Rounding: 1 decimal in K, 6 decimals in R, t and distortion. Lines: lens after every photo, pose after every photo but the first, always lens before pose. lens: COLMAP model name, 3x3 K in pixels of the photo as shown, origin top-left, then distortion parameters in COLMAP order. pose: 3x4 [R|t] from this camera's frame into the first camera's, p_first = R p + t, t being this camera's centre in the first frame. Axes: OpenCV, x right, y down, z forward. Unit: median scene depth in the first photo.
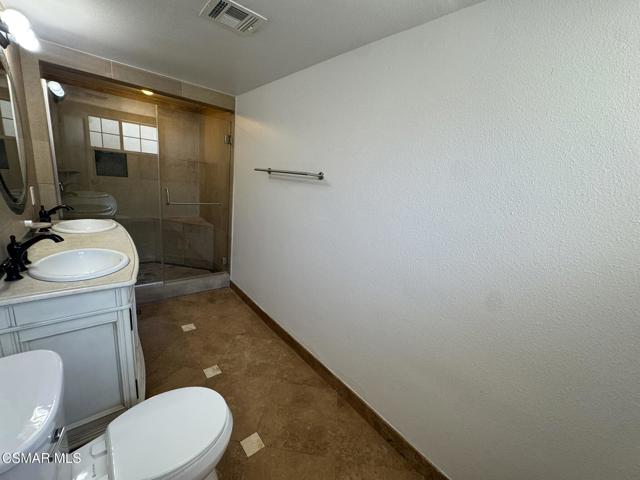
lens RADIAL K [[254.8, 0, 319.1], [0, 254.8, 239.5], [0, 0, 1]] dist [-0.004255, 0.000167]
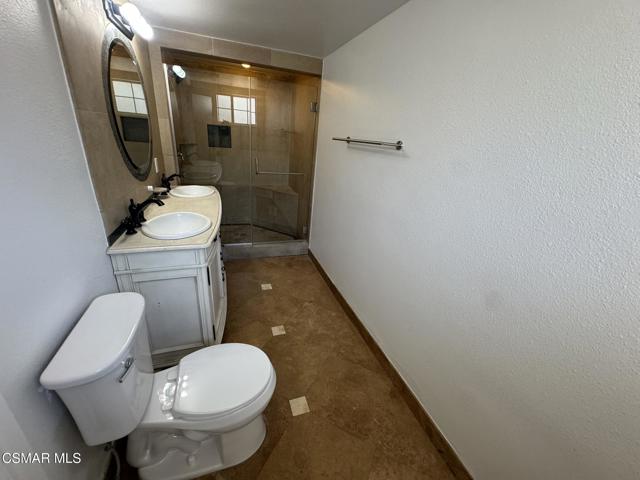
lens RADIAL K [[254.8, 0, 319.1], [0, 254.8, 239.5], [0, 0, 1]] dist [-0.004255, 0.000167]
pose [[0.934530, 0.109456, -0.338633, 0.075037], [-0.069499, 0.989338, 0.127985, -0.024851], [0.349031, -0.096071, 0.932174, 0.068919]]
